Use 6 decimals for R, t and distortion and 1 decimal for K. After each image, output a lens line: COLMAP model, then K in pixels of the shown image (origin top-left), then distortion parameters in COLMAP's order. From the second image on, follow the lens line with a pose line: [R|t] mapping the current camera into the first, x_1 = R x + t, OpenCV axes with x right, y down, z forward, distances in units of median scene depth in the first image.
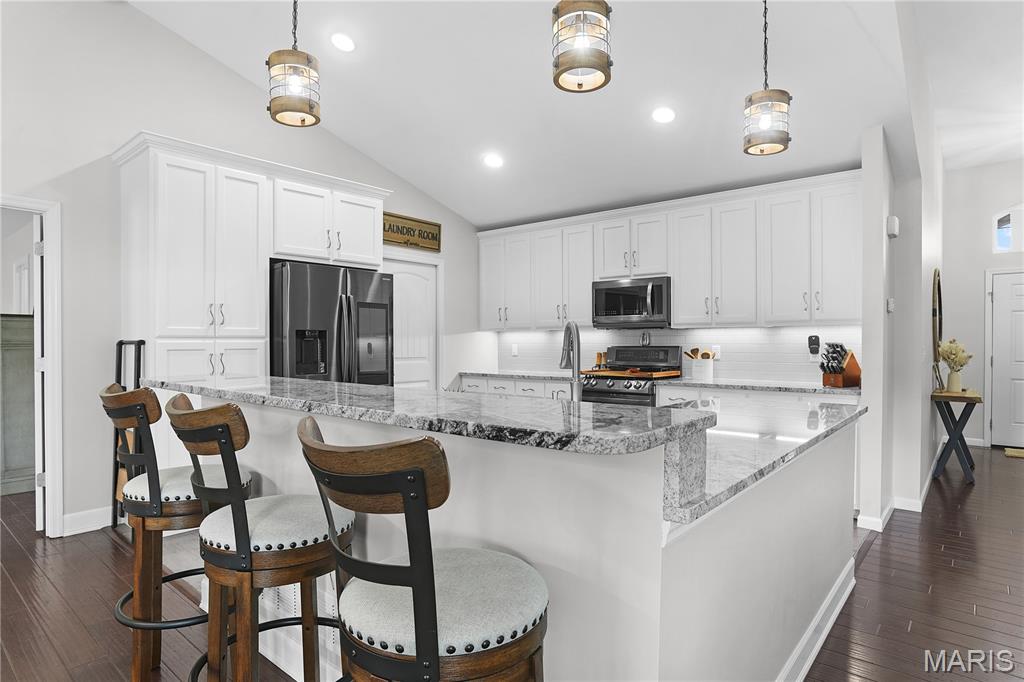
lens RADIAL K [[581.4, 0, 512.0], [0, 581.4, 342.8], [0, 0, 1]] dist [-0.038265, 0.011246]
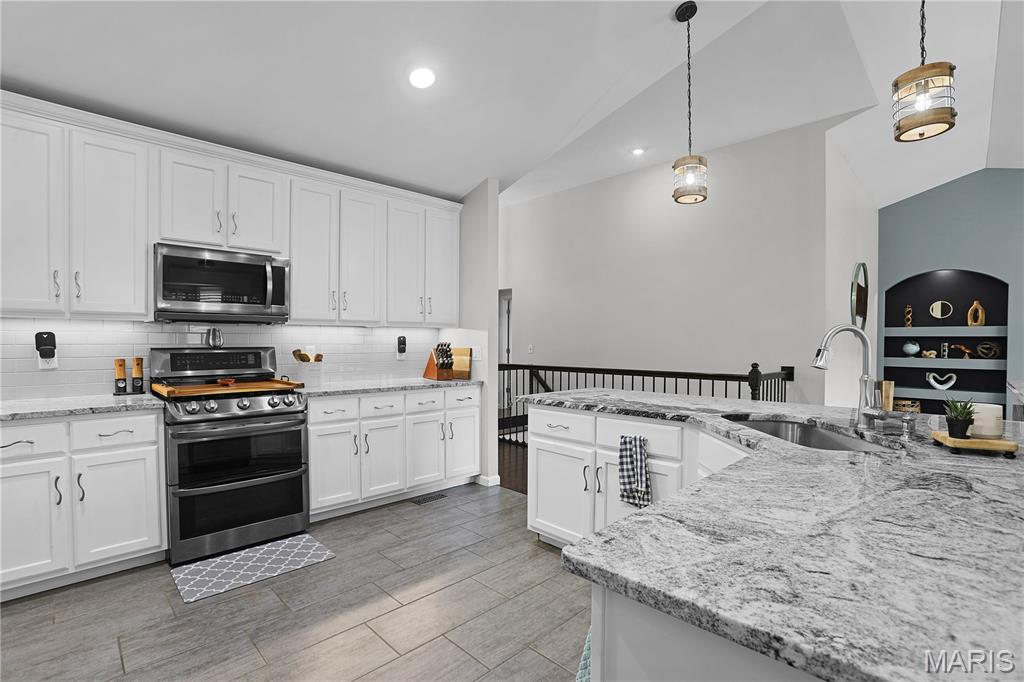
lens RADIAL K [[480.4, 0, 505.8], [0, 480.4, 342.0], [0, 0, 1]] dist [-0.013298, 0.004887]
pose [[0.109389, -0.000228, 0.993999, -0.344873], [0.000515, 1.000000, 0.000172, -0.001163], [-0.993999, 0.000493, 0.109389, 0.636293]]
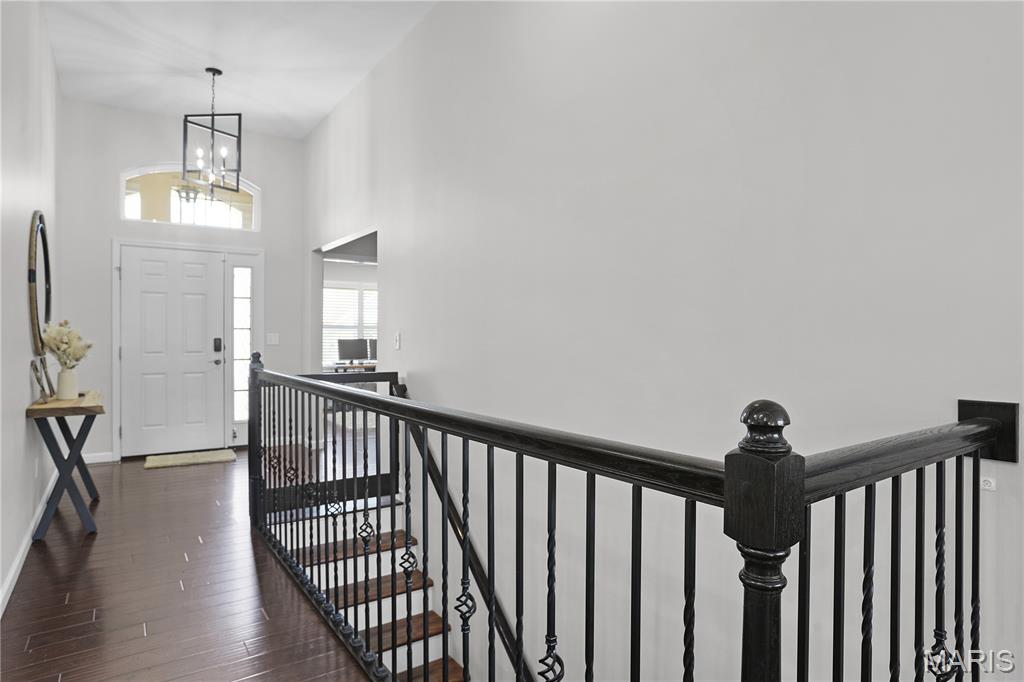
lens RADIAL K [[581.4, 0, 506.2], [0, 581.4, 341.0], [0, 0, 1]] dist [-0.038265, 0.011246]
pose [[0.277547, -0.004432, 0.960702, 0.300040], [0.001491, 0.999990, 0.004183, 0.017034], [-0.960711, 0.000272, 0.277551, 0.346160]]
